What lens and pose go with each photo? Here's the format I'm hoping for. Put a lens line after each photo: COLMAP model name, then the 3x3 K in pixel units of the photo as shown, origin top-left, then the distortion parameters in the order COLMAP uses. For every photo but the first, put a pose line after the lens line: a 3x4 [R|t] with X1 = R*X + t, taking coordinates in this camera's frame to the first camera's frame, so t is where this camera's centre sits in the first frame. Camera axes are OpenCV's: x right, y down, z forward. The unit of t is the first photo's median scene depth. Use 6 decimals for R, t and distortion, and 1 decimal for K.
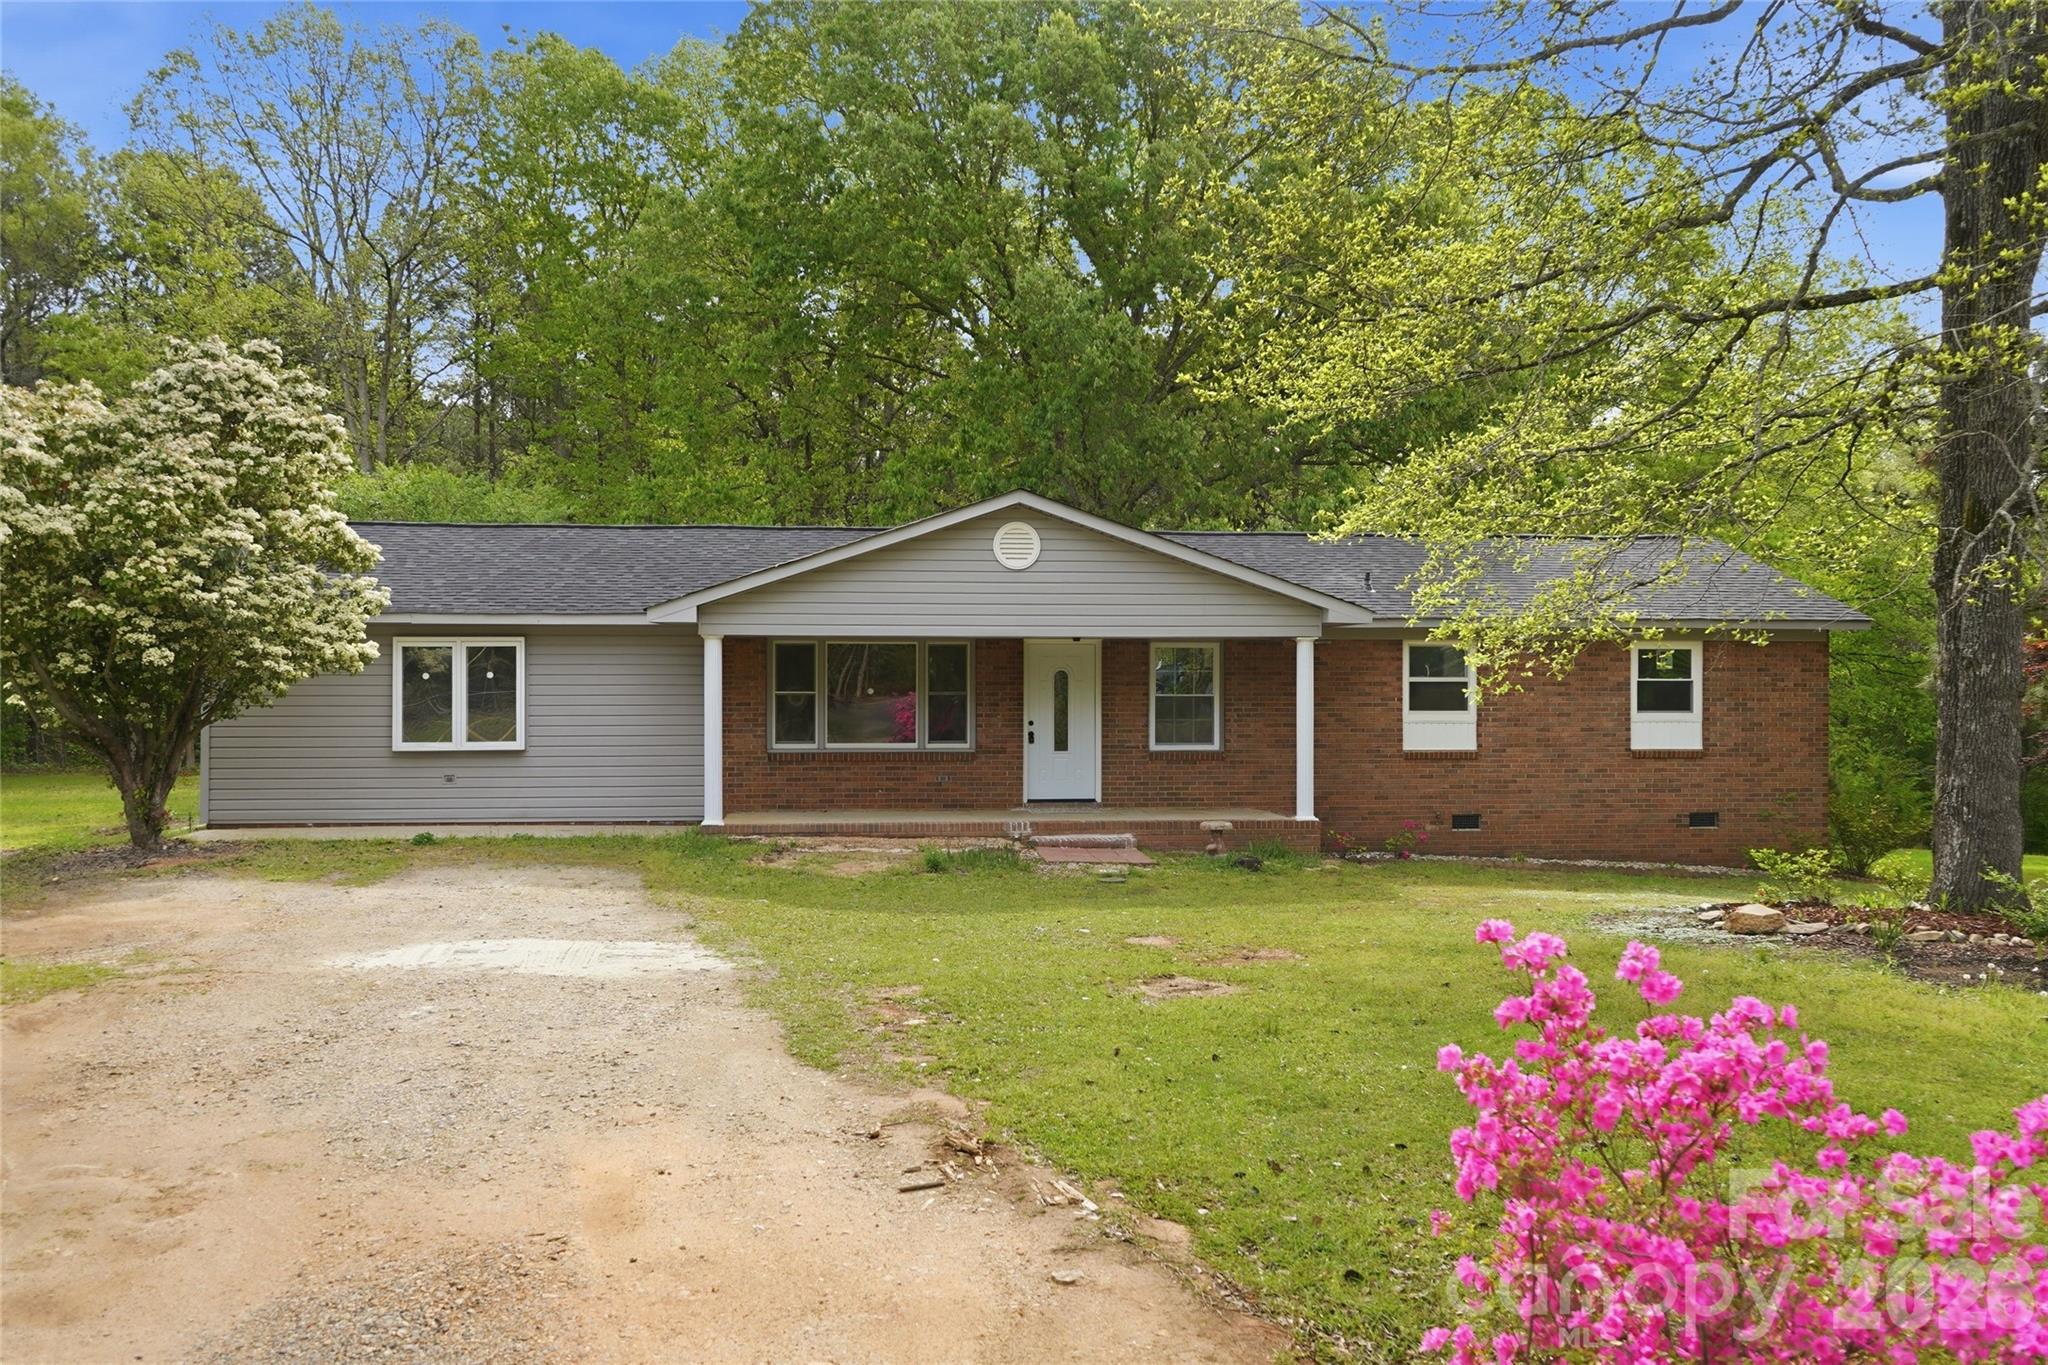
lens RADIAL K [[1711.4, 0, 1024.2], [0, 1711.4, 674.2], [0, 0, 1]] dist [0.001043, 0.000231]
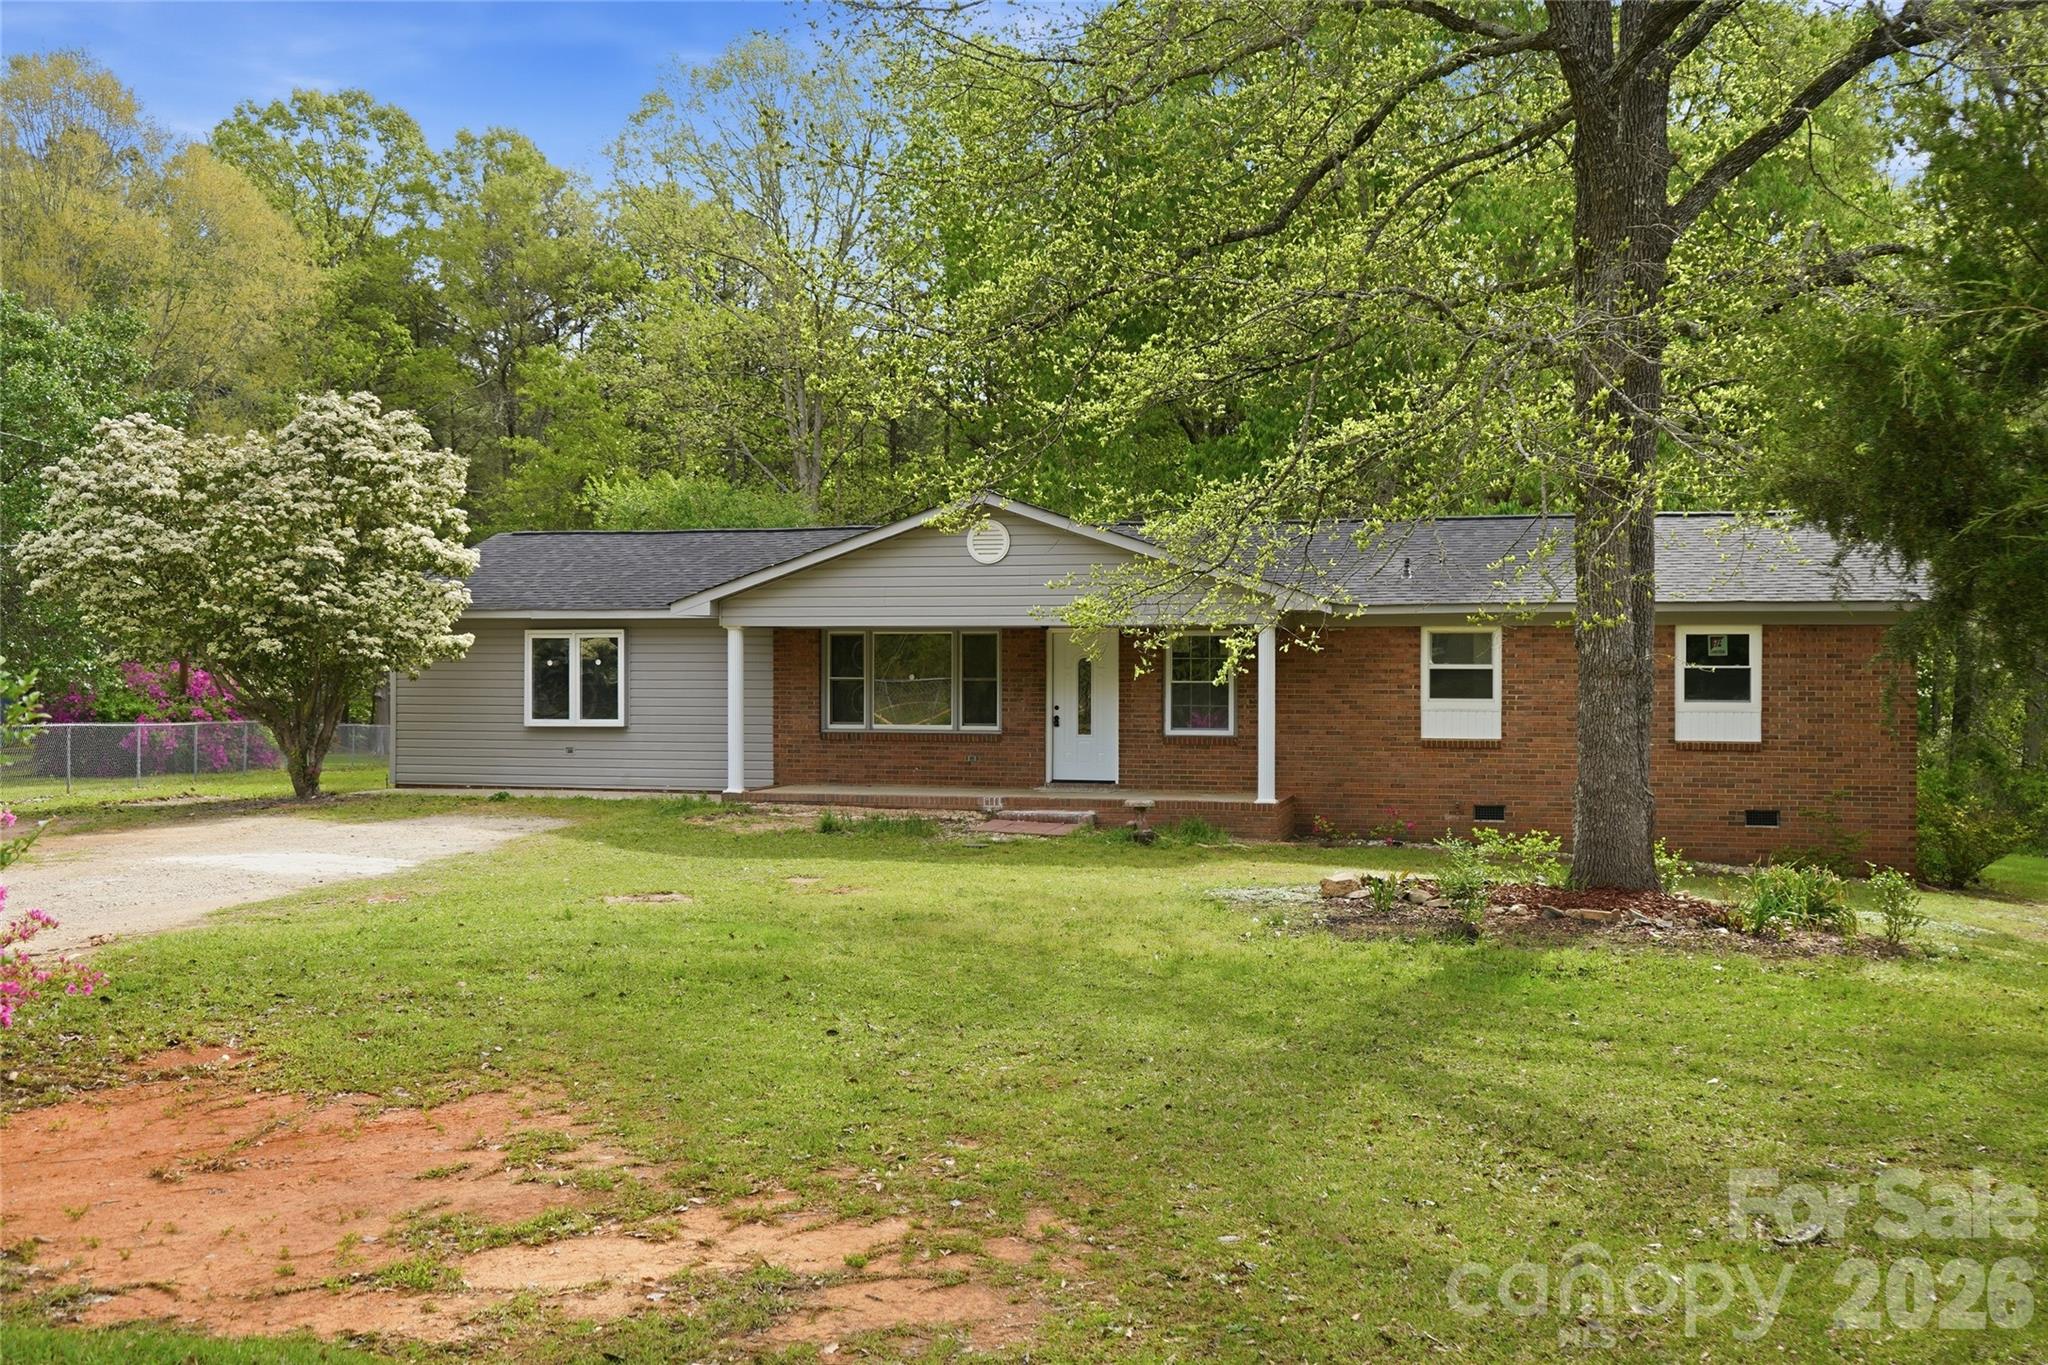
lens RADIAL K [[1884.7, 0, 1023.9], [0, 1884.7, 689.1], [0, 0, 1]] dist [0.015854, 0.000000]
pose [[0.936054, 0.003792, -0.351835, 0.412769], [-0.000917, 0.999965, 0.008337, 0.007762], [0.351854, -0.007481, 0.936025, -0.103320]]
